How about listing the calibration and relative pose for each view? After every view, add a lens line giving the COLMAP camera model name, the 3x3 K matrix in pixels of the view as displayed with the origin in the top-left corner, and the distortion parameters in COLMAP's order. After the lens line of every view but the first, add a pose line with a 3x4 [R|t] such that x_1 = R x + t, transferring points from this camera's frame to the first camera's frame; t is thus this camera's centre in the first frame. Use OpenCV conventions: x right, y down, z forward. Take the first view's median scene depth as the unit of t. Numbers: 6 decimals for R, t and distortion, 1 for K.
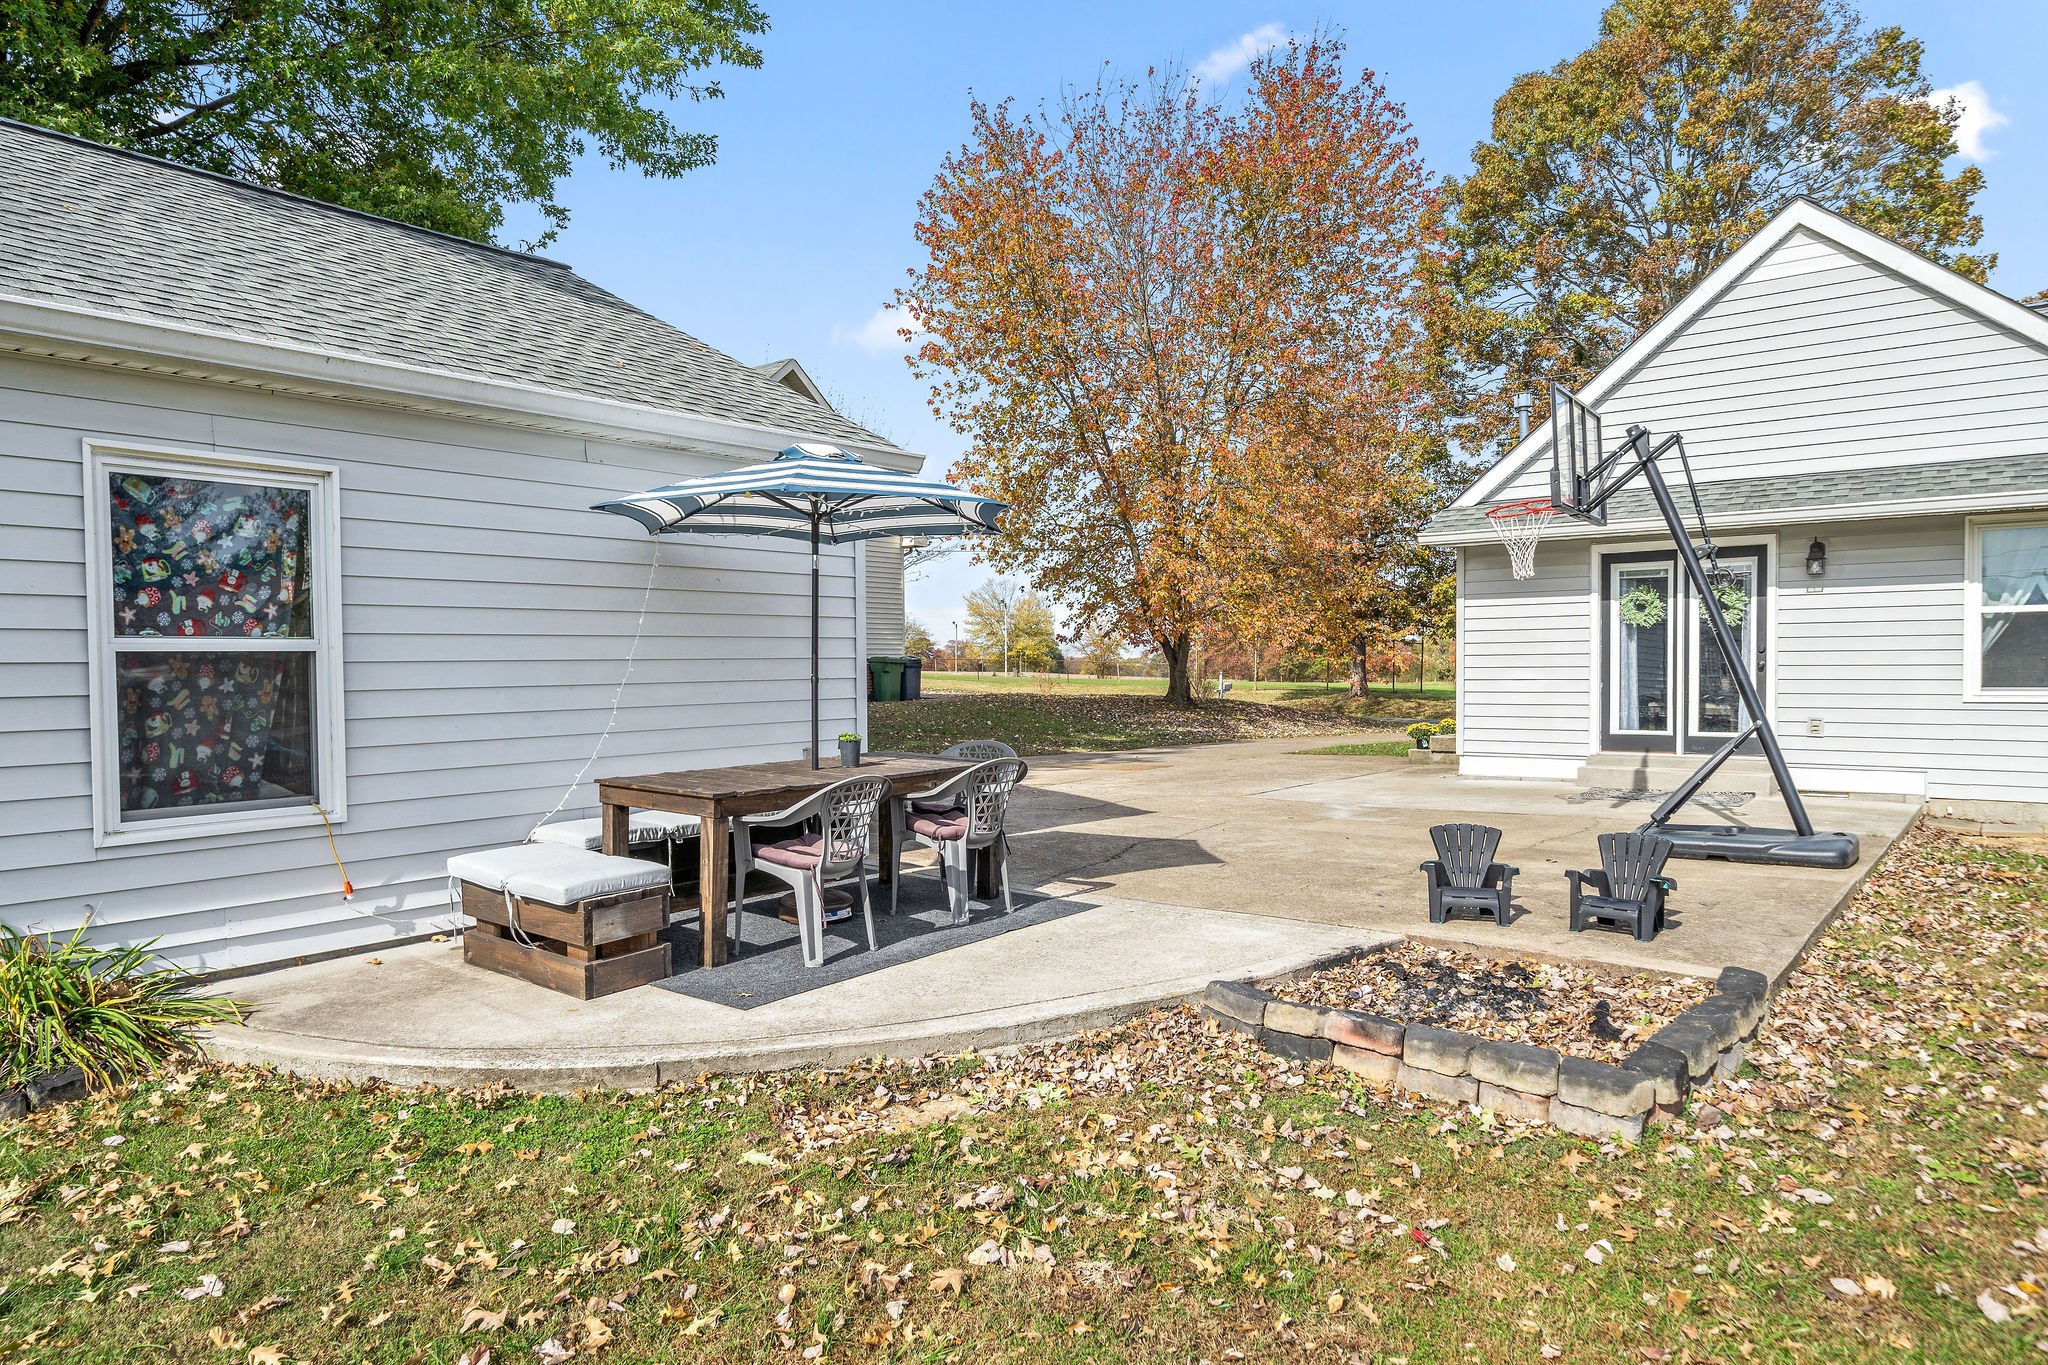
lens RADIAL K [[1274.4, 0, 1024.8], [0, 1274.4, 700.5], [0, 0, 1]] dist [0.000624, 0.005496]
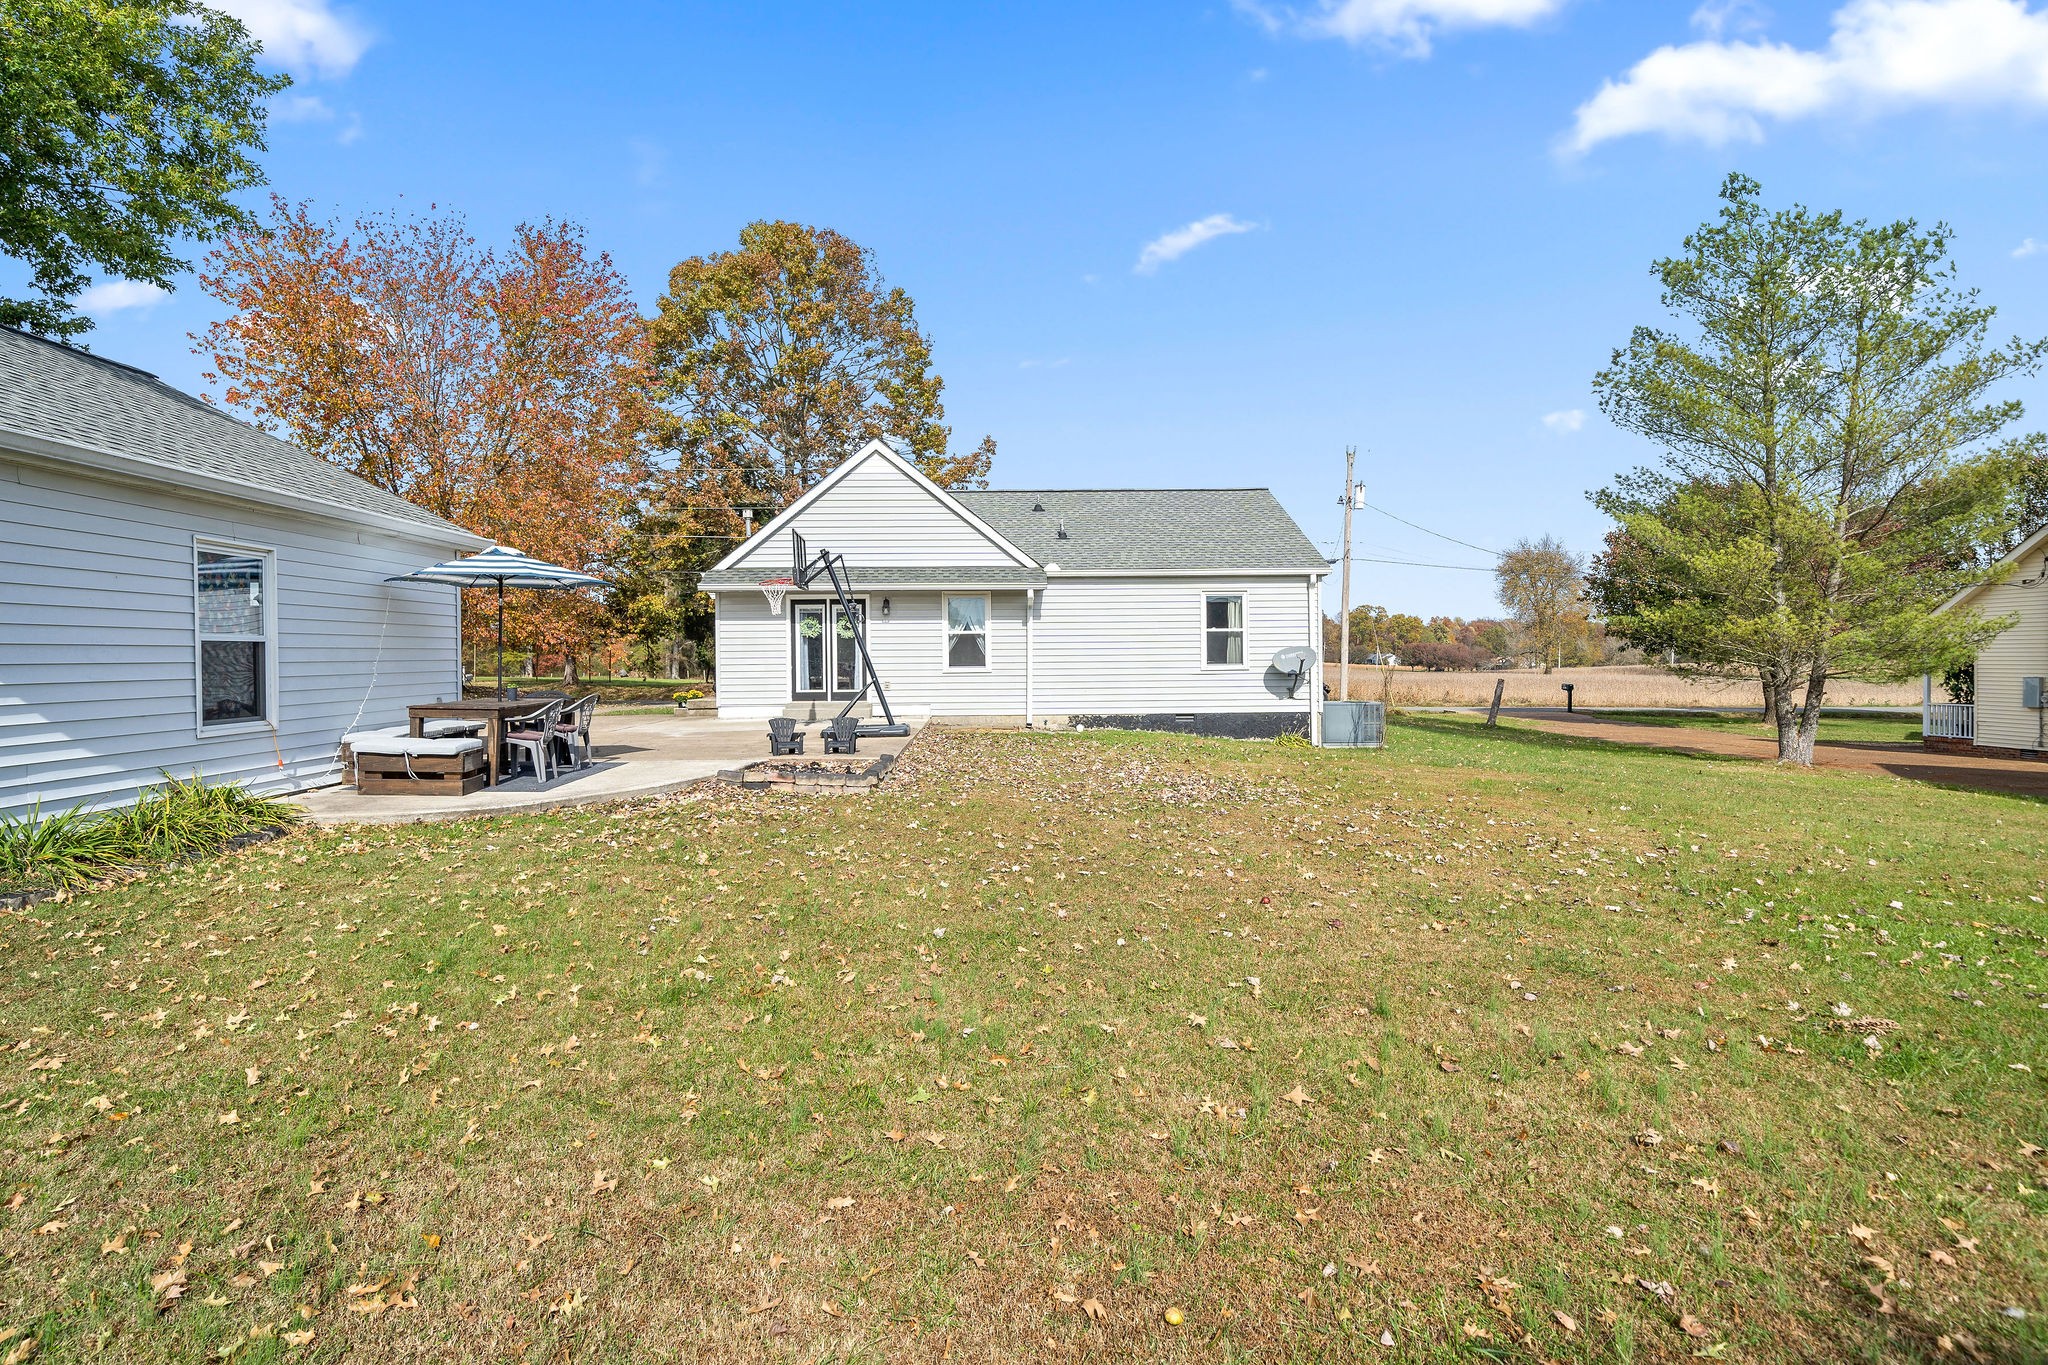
lens RADIAL K [[1041.6, 0, 1024.0], [0, 1041.6, 682.5], [0, 0, 1]] dist [-0.001933, -0.000015]
pose [[0.755365, -0.012739, 0.655180, -0.332385], [0.018929, 0.999818, -0.002384, 0.022694], [-0.655030, 0.014203, 0.755469, -0.444370]]
